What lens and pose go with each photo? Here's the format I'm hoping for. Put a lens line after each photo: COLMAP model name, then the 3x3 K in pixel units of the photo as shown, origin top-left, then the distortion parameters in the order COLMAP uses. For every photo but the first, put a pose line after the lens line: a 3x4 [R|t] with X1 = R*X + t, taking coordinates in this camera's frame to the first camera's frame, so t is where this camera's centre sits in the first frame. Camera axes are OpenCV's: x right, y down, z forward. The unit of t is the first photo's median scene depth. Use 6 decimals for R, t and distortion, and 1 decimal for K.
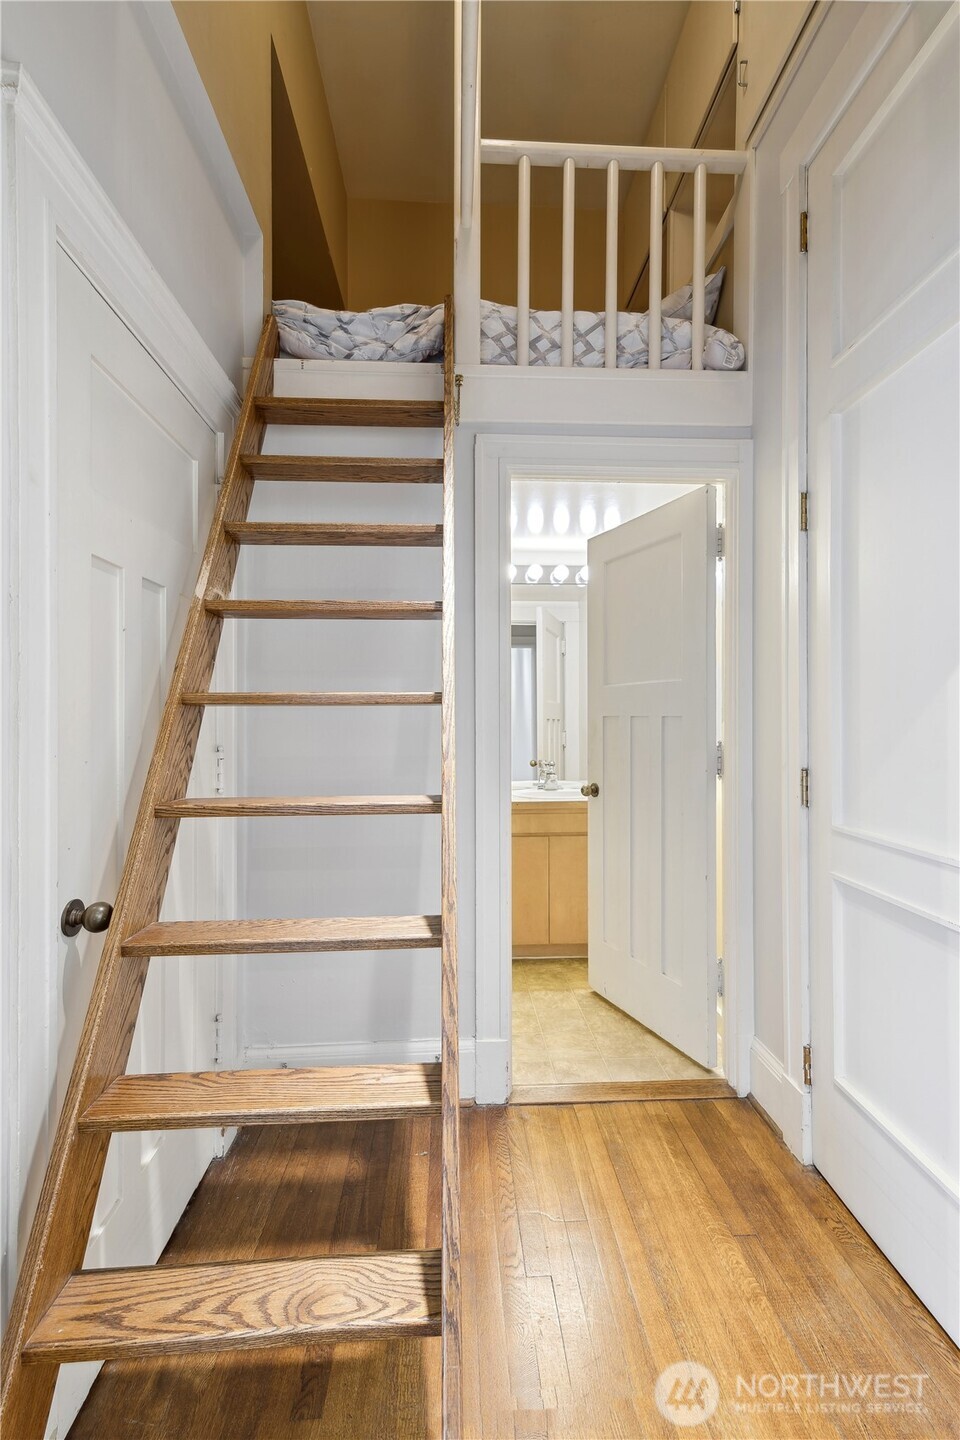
lens RADIAL K [[622.6, 0, 482.9], [0, 622.6, 718.7], [0, 0, 1]] dist [0.000505, -0.000297]
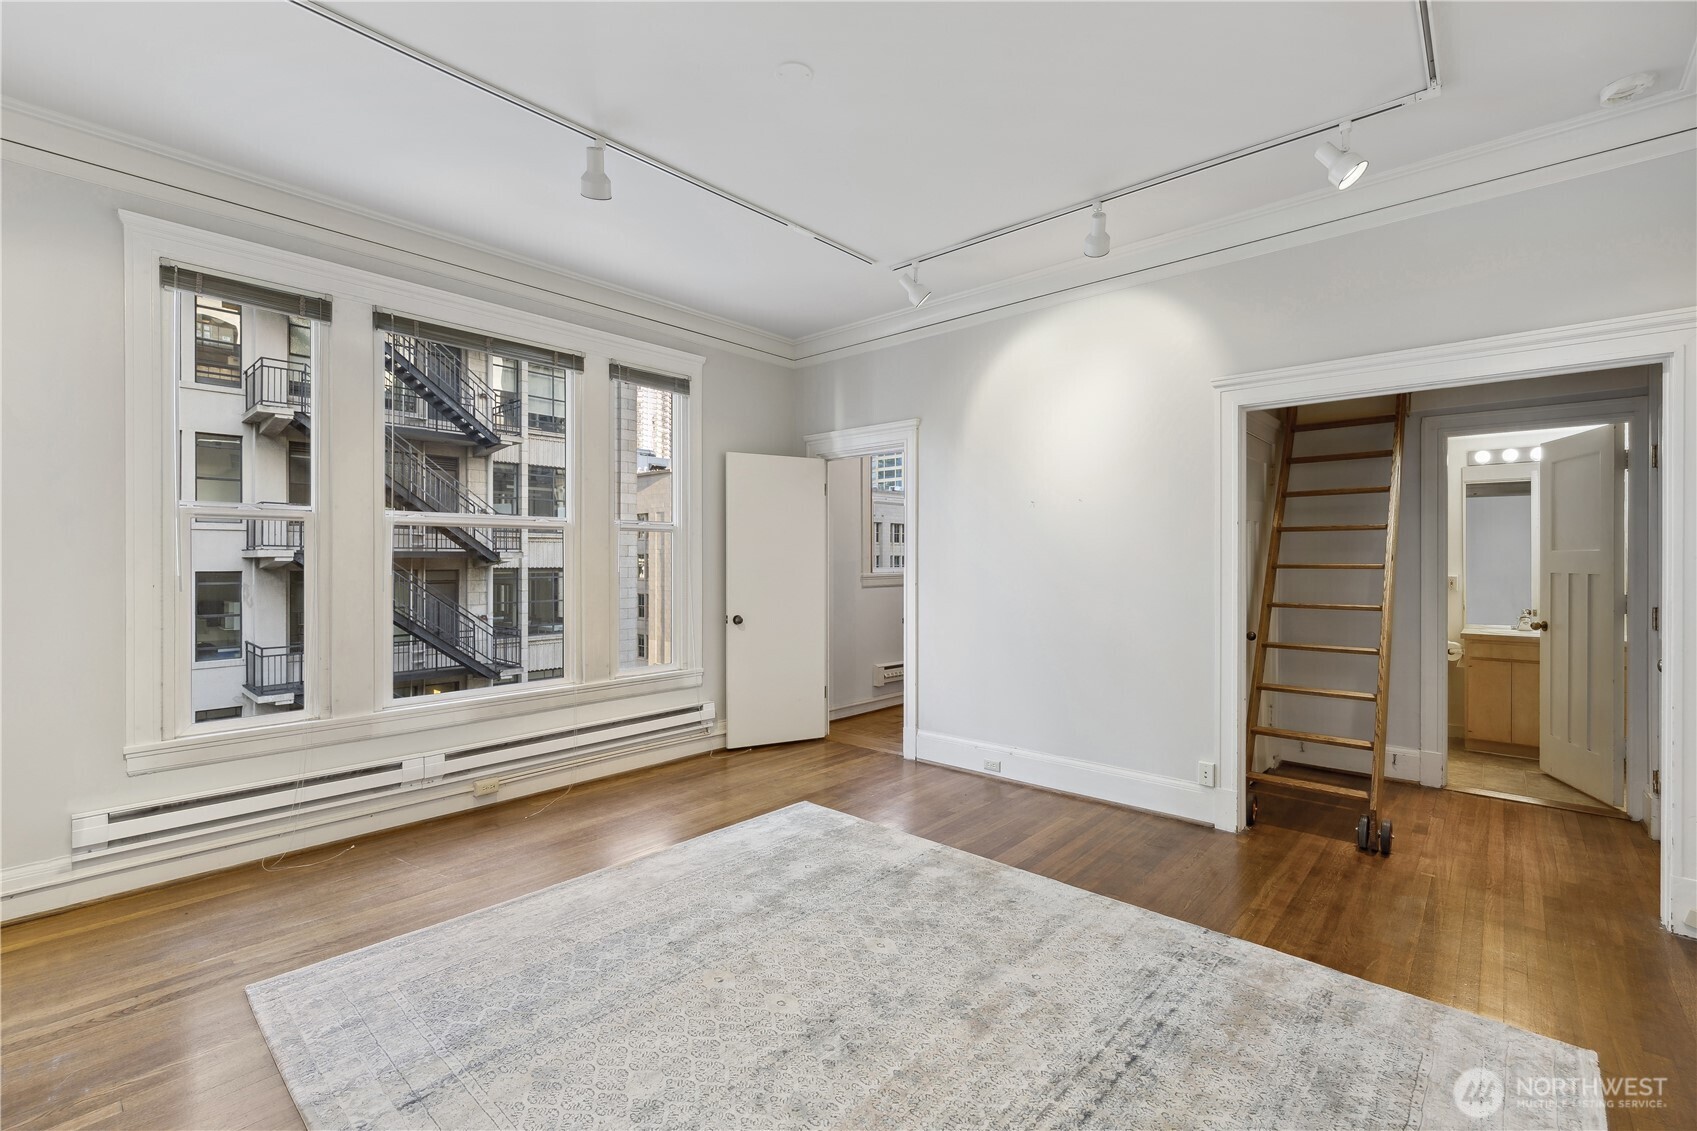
lens RADIAL K [[733.8, 0, 845.2], [0, 733.8, 565.1], [0, 0, 1]] dist [0.000505, -0.000297]
pose [[0.704742, 0.005263, -0.709444, 0.308802], [-0.004989, 0.999985, 0.002463, -0.022837], [0.709446, 0.001803, 0.704758, -1.626082]]
